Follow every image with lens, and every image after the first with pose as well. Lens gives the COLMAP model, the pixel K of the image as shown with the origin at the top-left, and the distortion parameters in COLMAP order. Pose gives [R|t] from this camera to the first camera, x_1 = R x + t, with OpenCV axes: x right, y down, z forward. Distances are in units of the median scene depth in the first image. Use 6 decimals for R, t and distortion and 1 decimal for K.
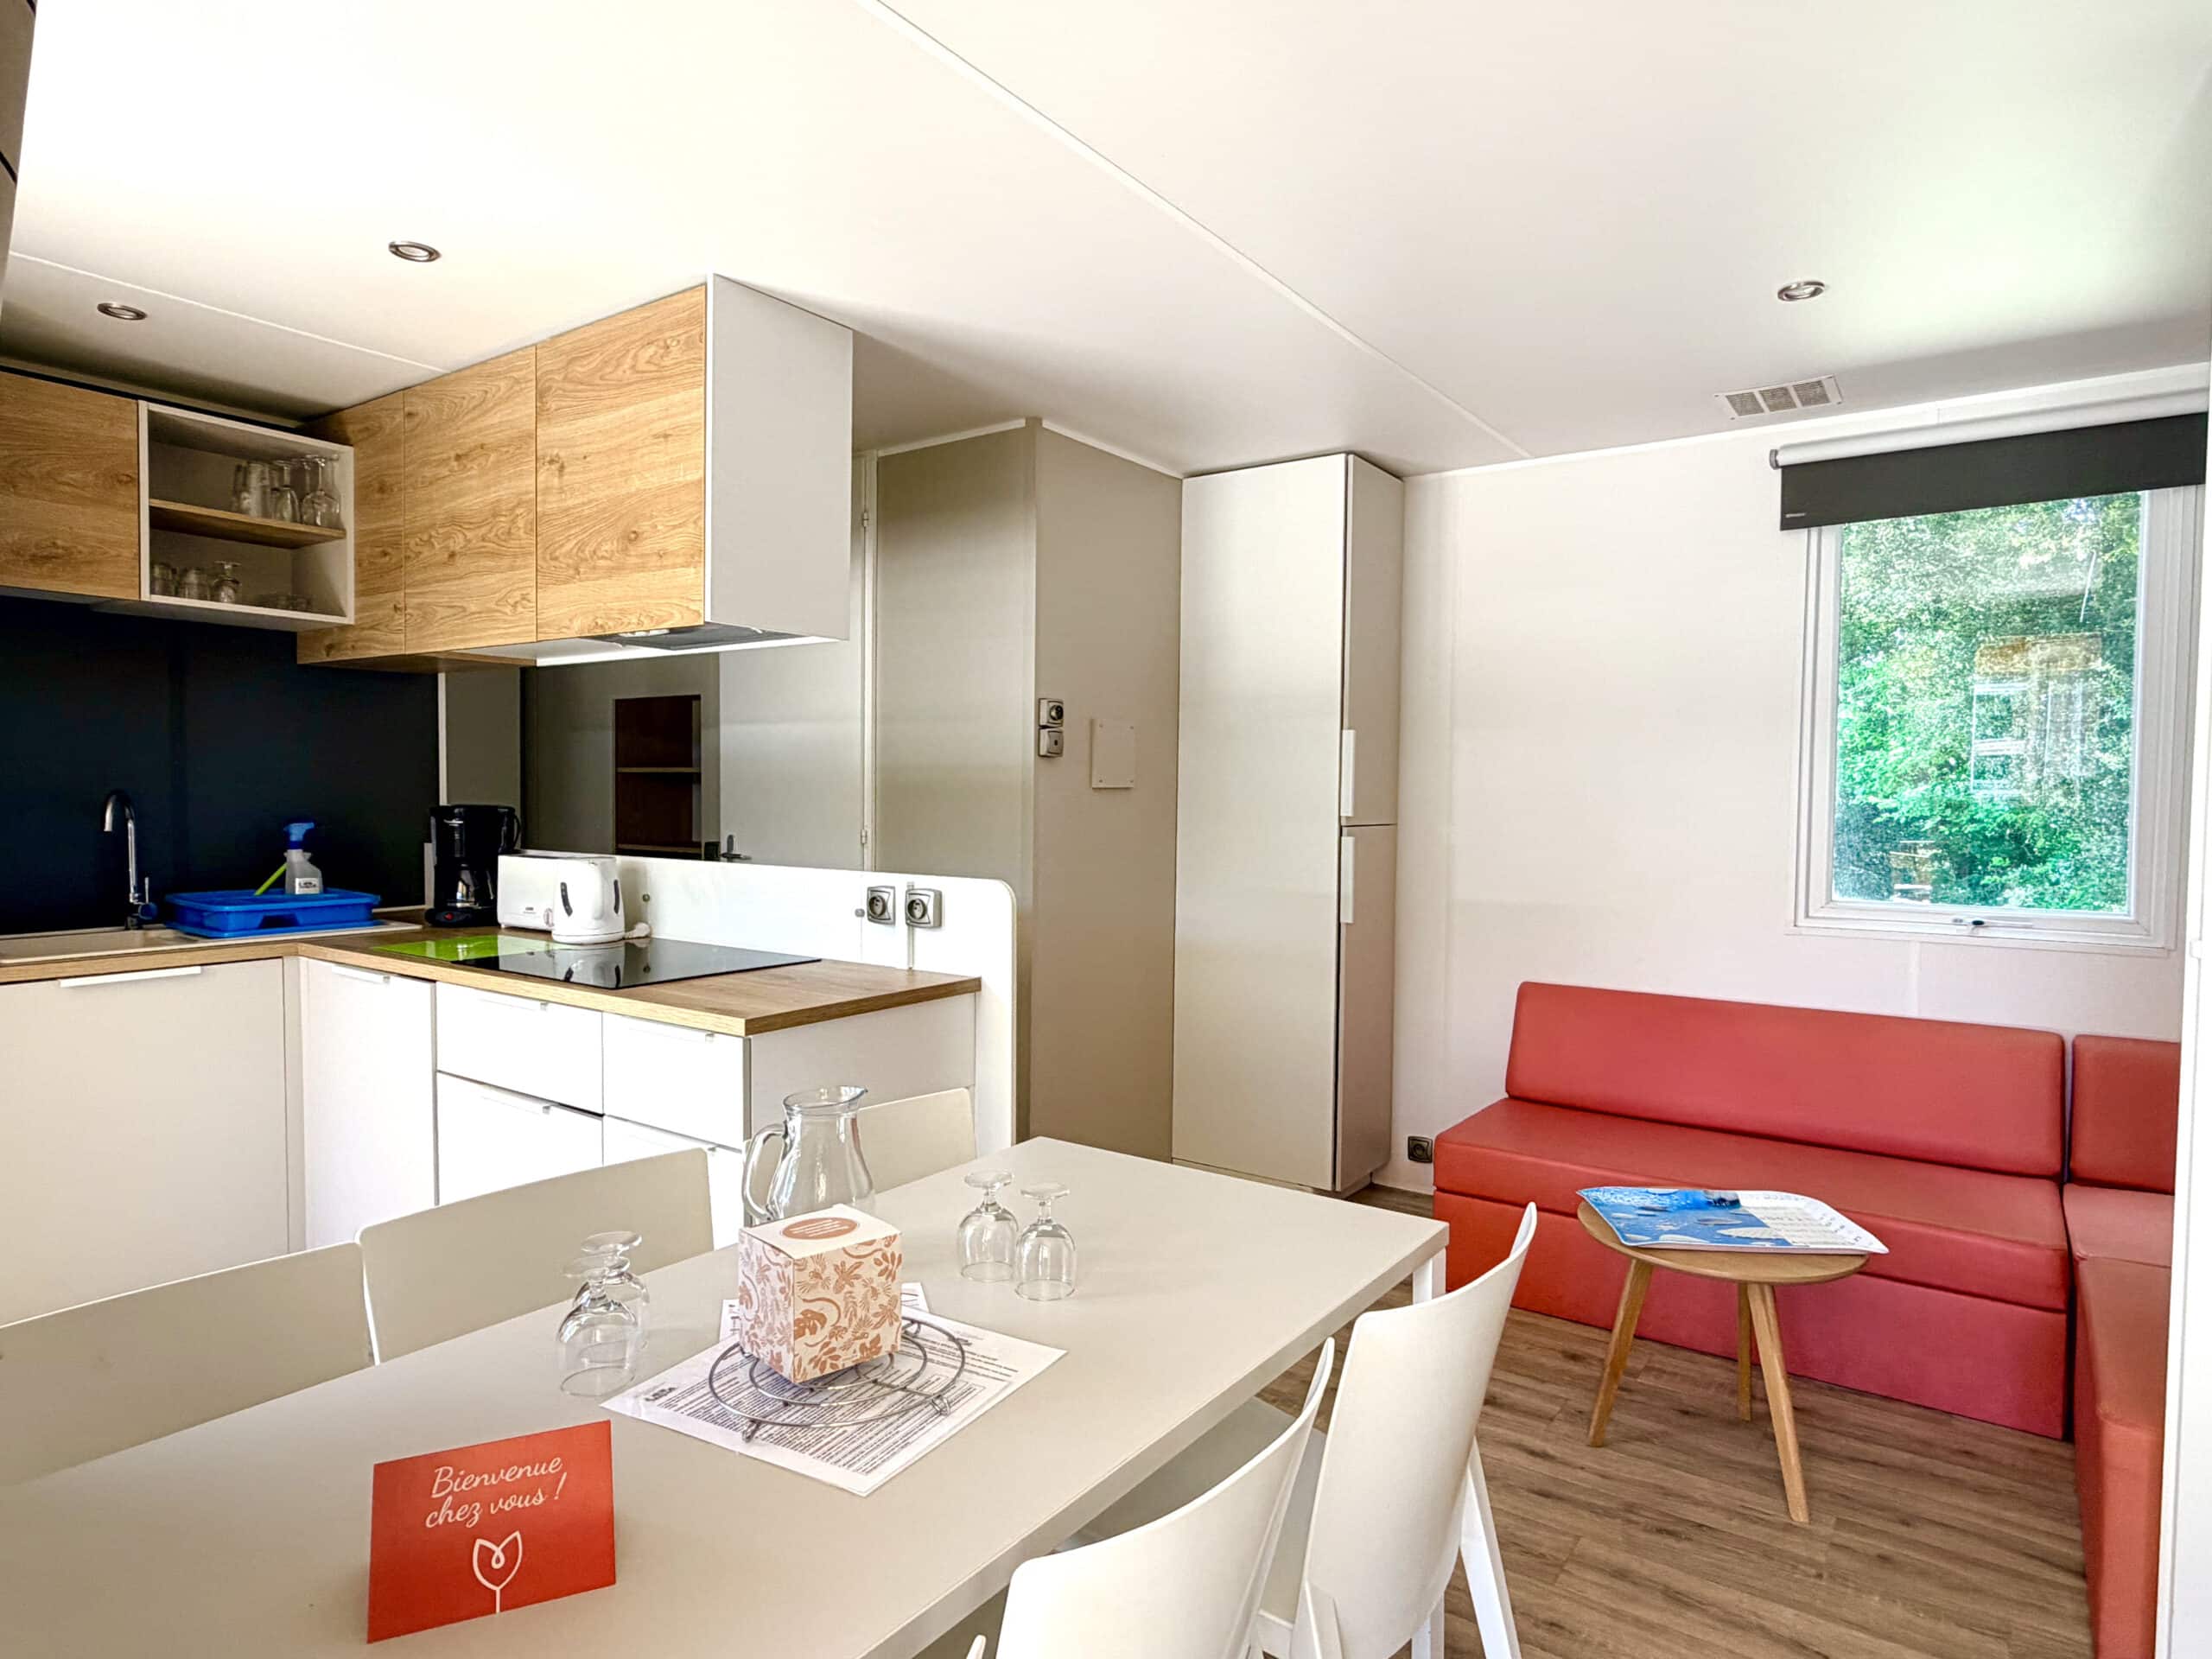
lens RADIAL K [[1265.4, 0, 1106.0], [0, 1265.4, 829.5], [0, 0, 1]] dist [0.006775, 0.000569]
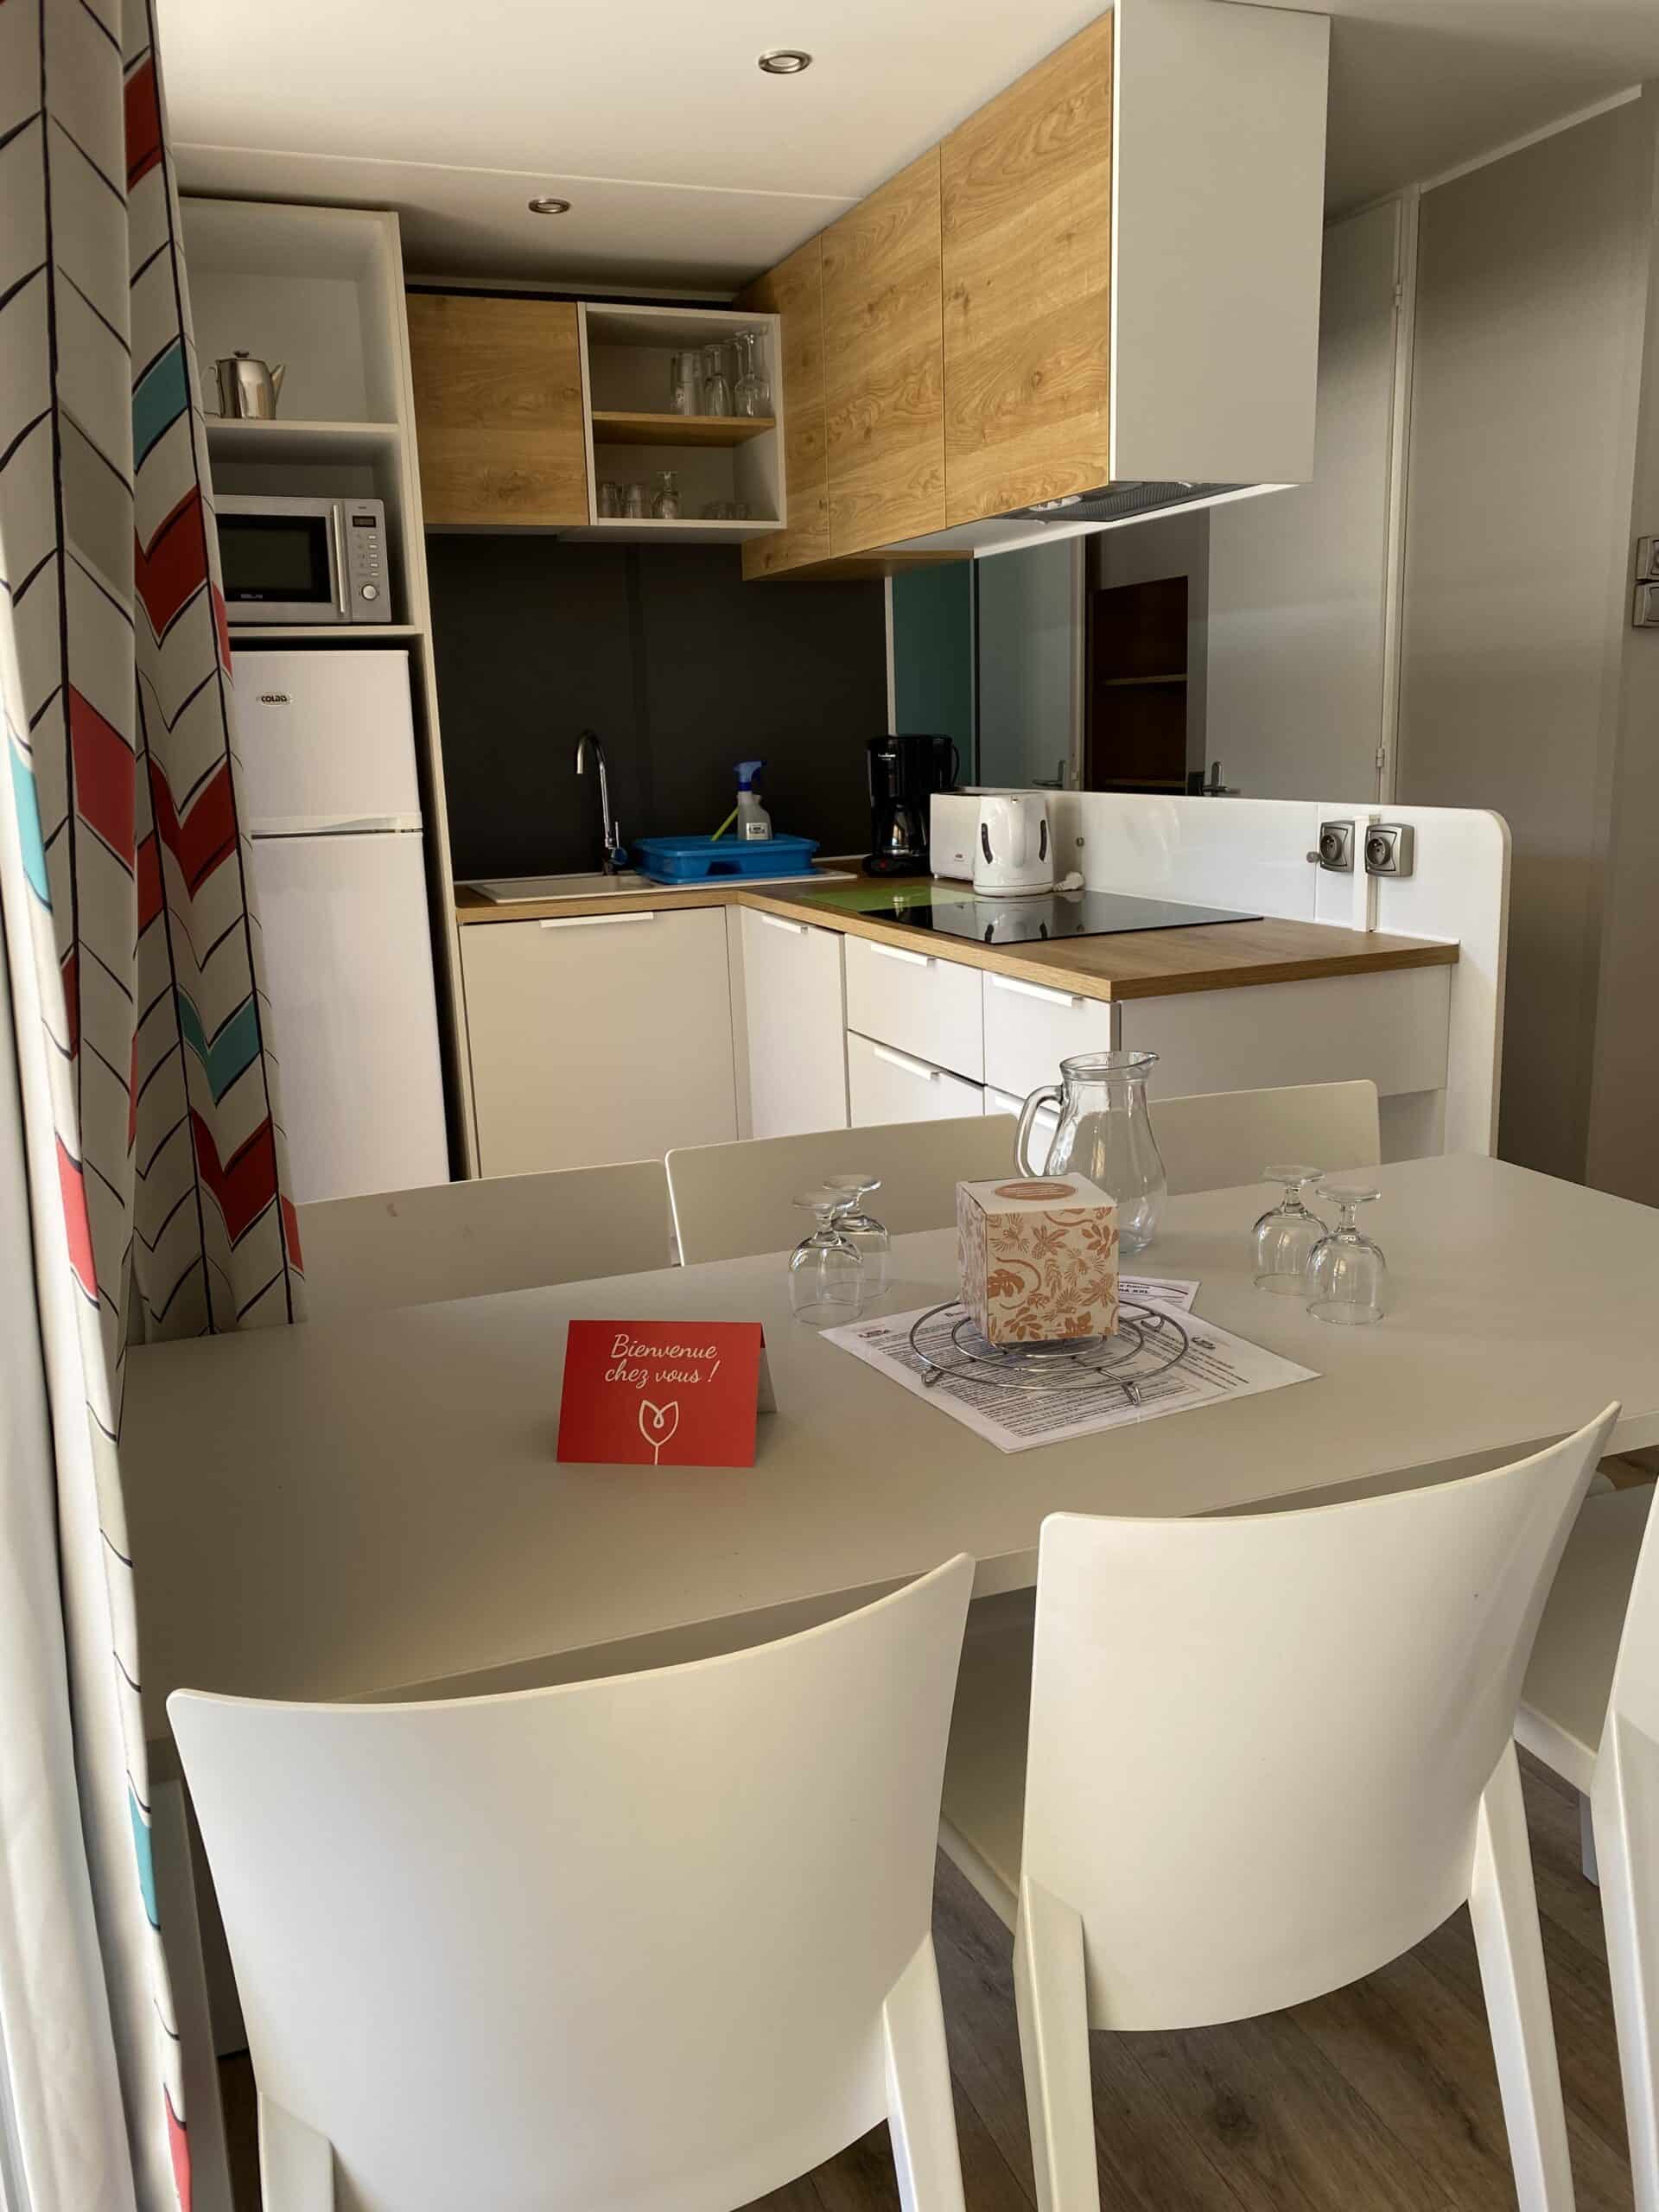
lens RADIAL K [[1727.9, 0, 823.4], [0, 1727.9, 1058.4], [0, 0, 1]] dist [0.058582, -0.063709]
pose [[0.832889, 0.066160, -0.549472, 0.135323], [0.027055, 0.986775, 0.159823, 0.010053], [0.552779, -0.147981, 0.820084, -0.030392]]
